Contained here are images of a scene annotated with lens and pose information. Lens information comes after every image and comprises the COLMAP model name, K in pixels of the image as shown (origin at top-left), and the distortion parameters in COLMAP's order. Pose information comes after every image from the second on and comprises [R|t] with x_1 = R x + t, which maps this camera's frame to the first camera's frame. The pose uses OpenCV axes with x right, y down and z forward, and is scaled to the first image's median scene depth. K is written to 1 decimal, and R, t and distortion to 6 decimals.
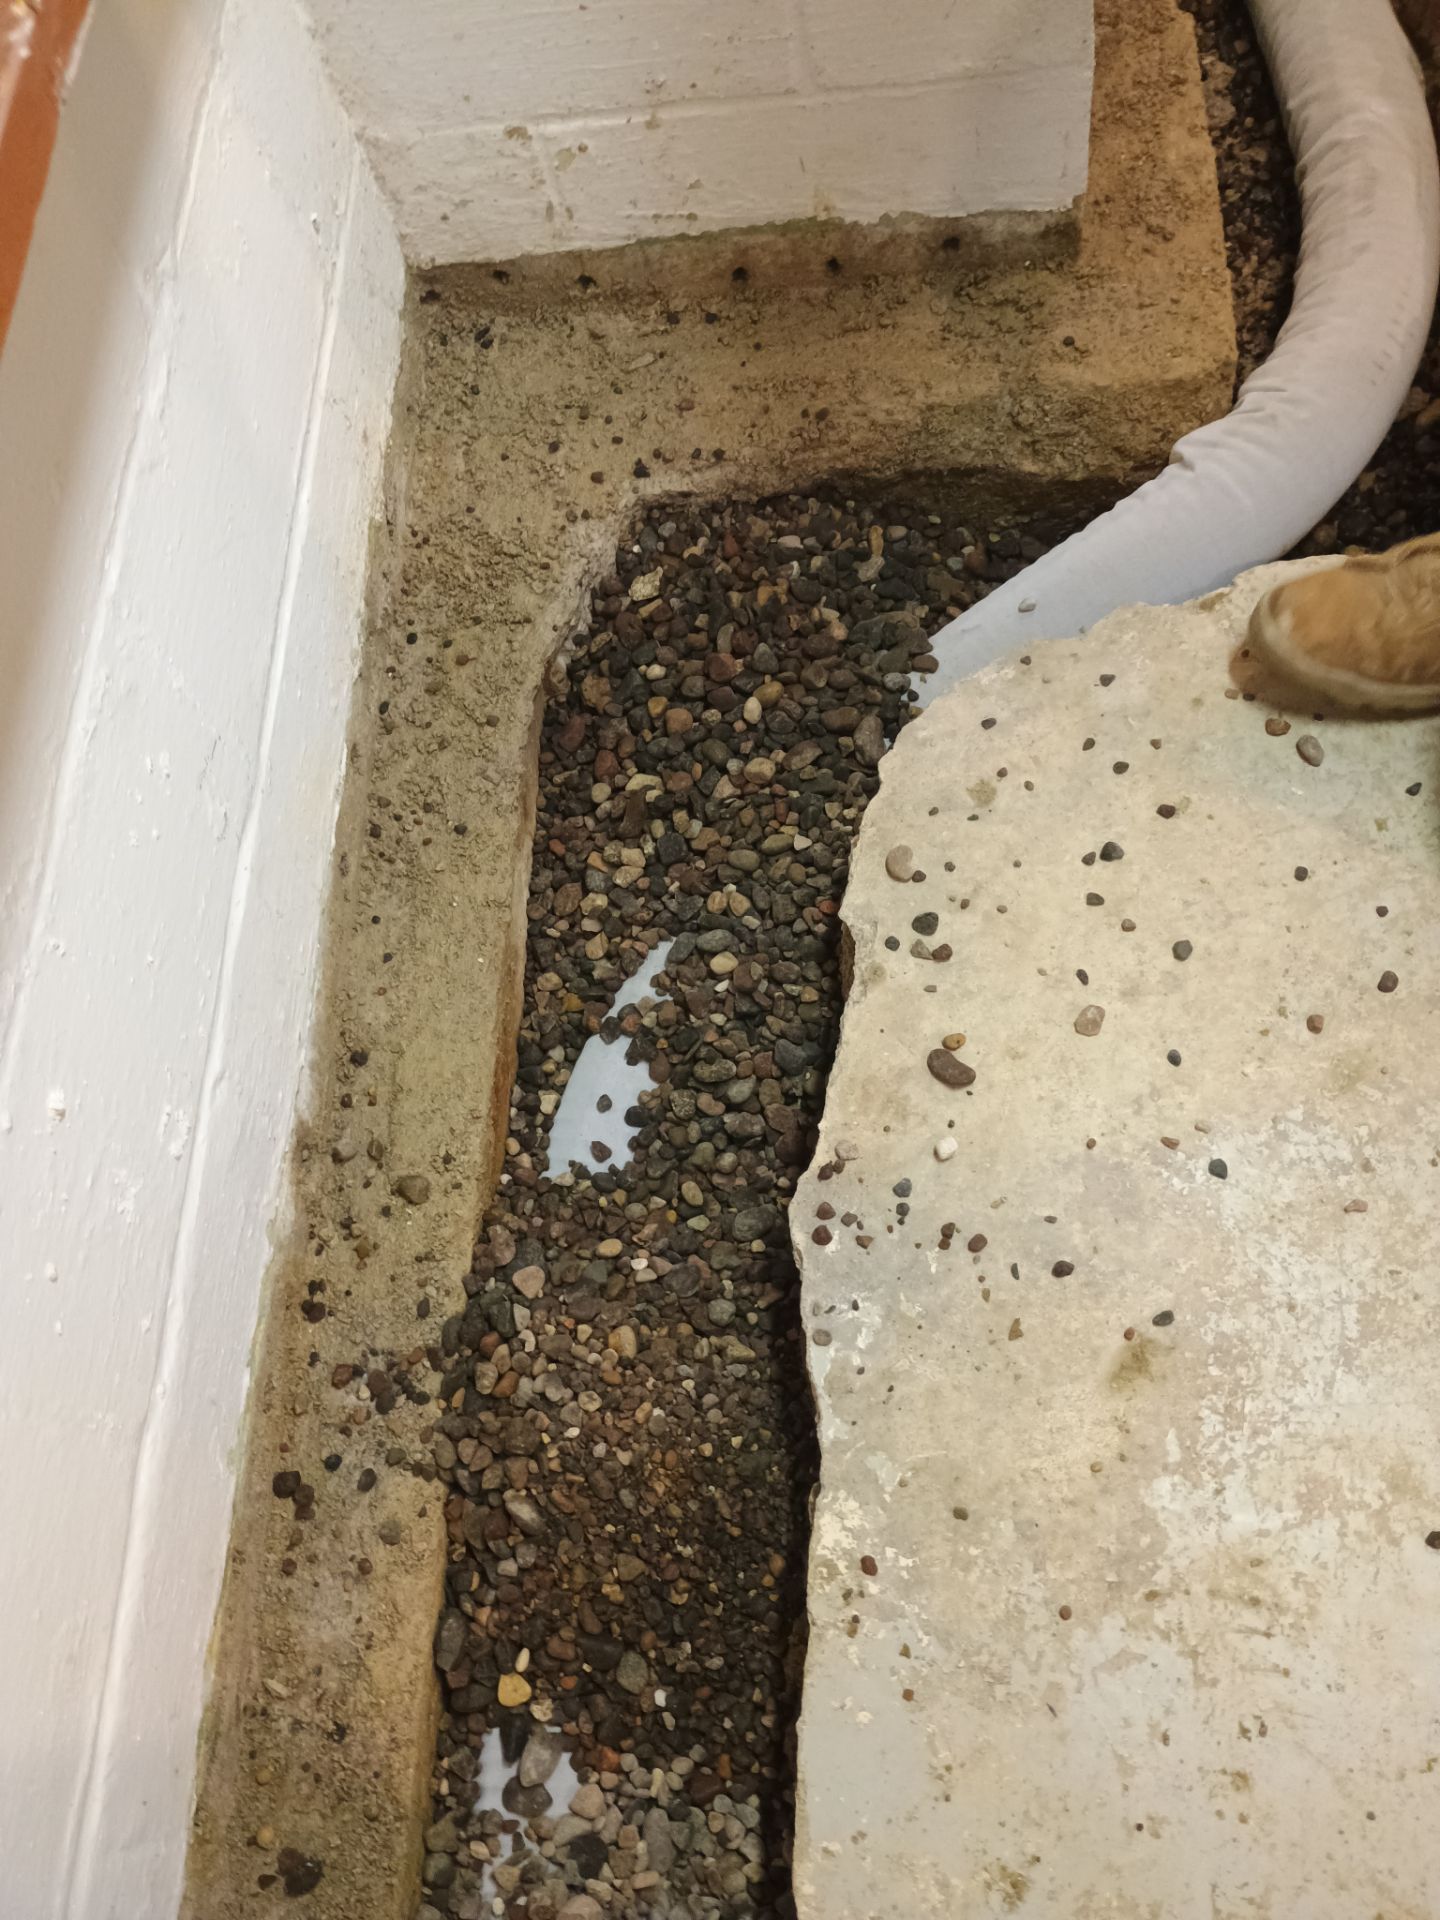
lens RADIAL K [[1689.9, 0, 714.2], [0, 1689.9, 1002.6], [0, 0, 1]] dist [0.094278, -0.050311]
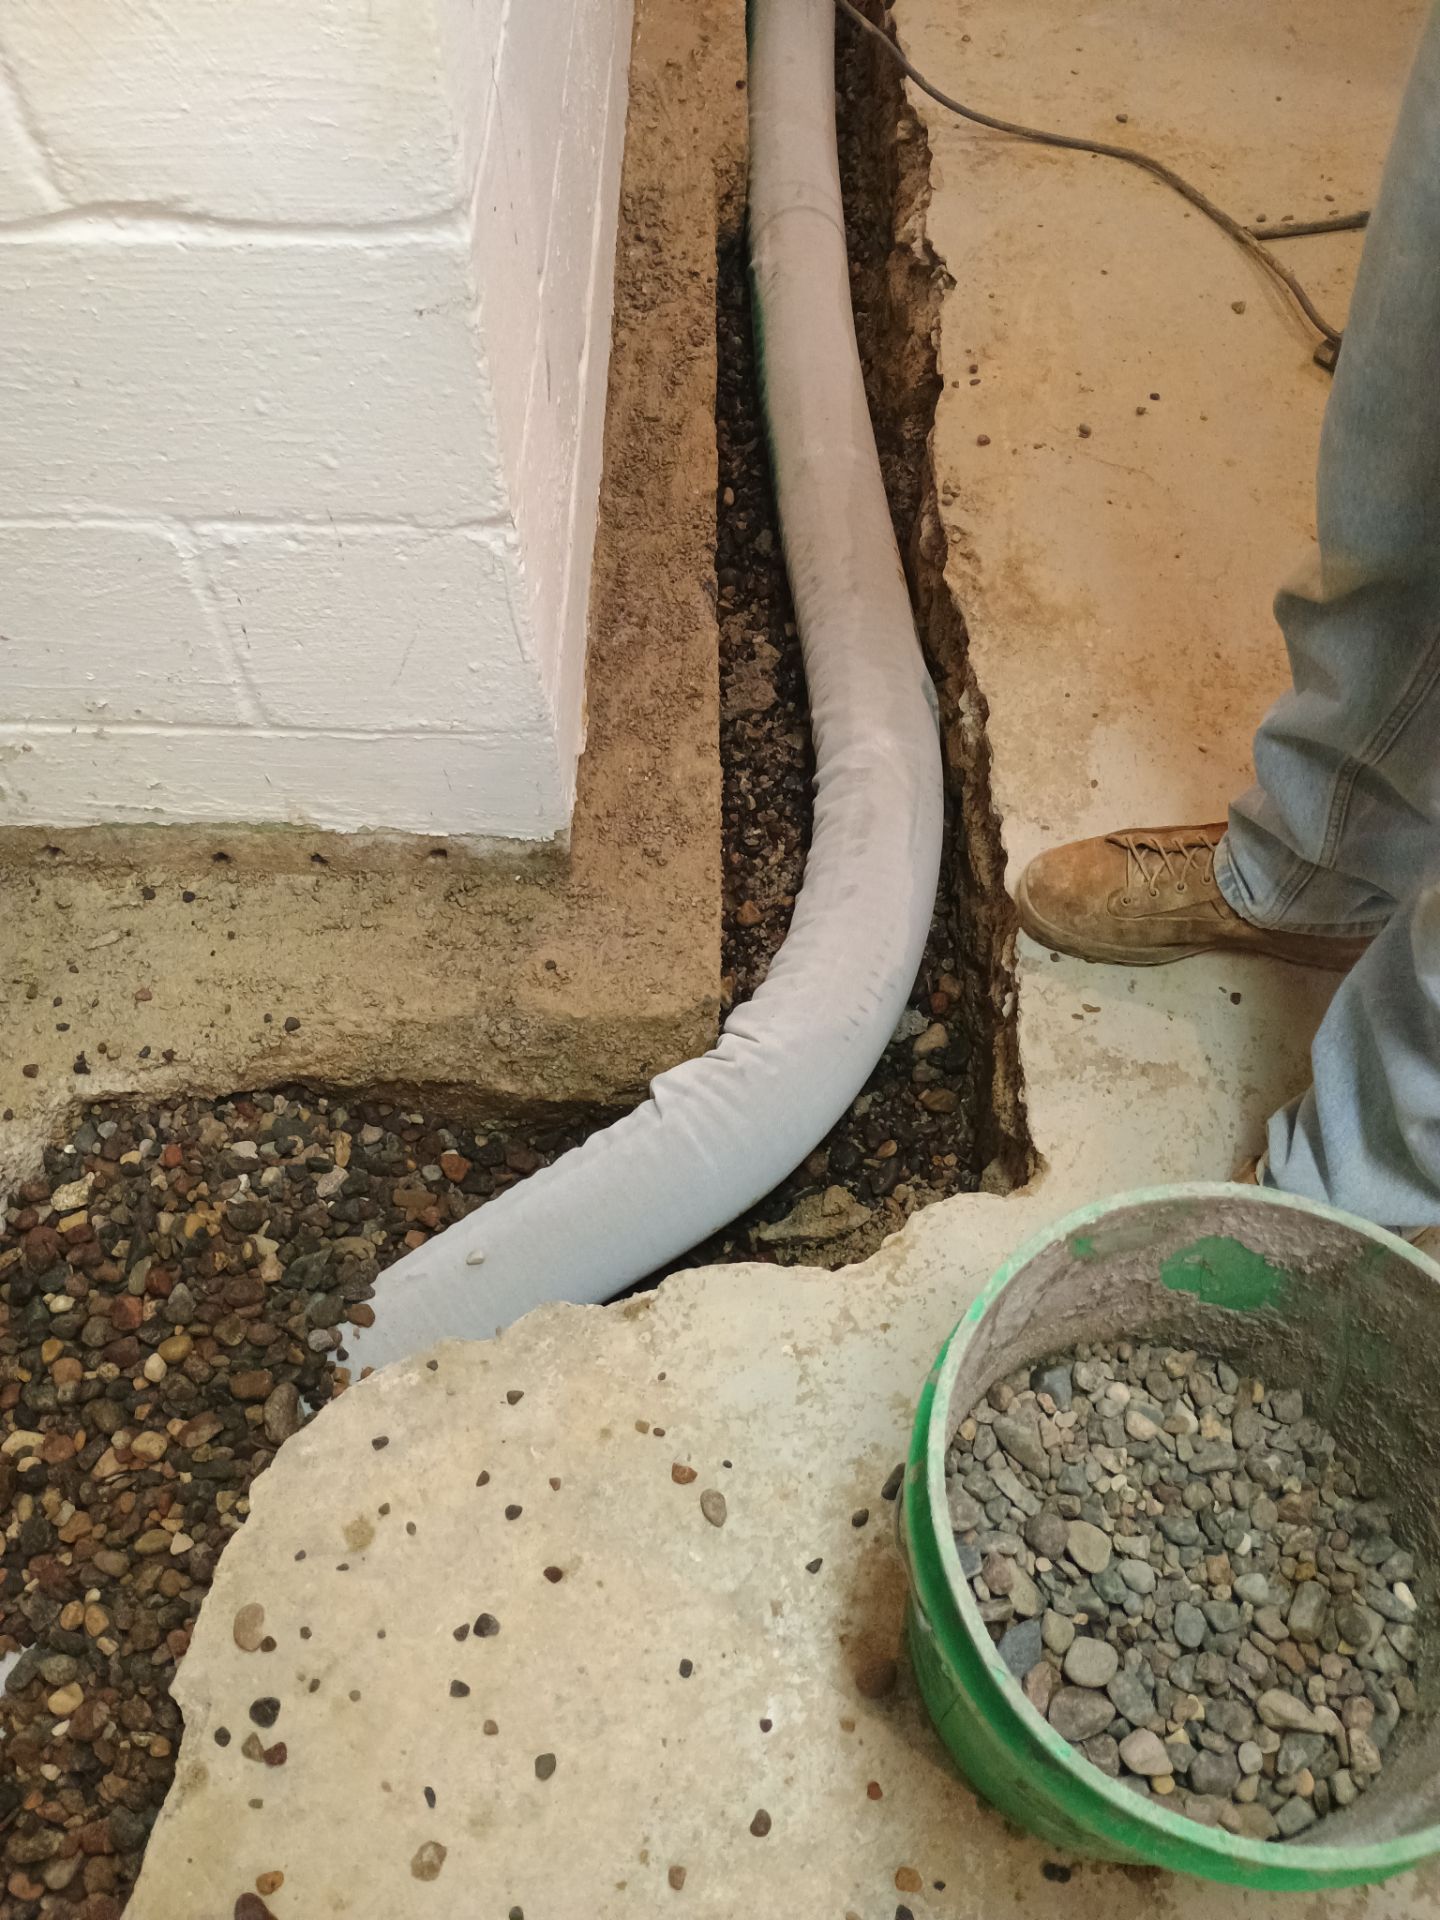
lens RADIAL K [[1663.3, 0, 720.0], [0, 1663.3, 960.0], [0, 0, 1]] dist [0.072938, -0.008623]
pose [[0.992746, 0.057647, 0.105509, 0.202048], [-0.043595, 0.990430, -0.130953, -0.269171], [-0.112048, 0.125403, 0.985758, 0.065776]]
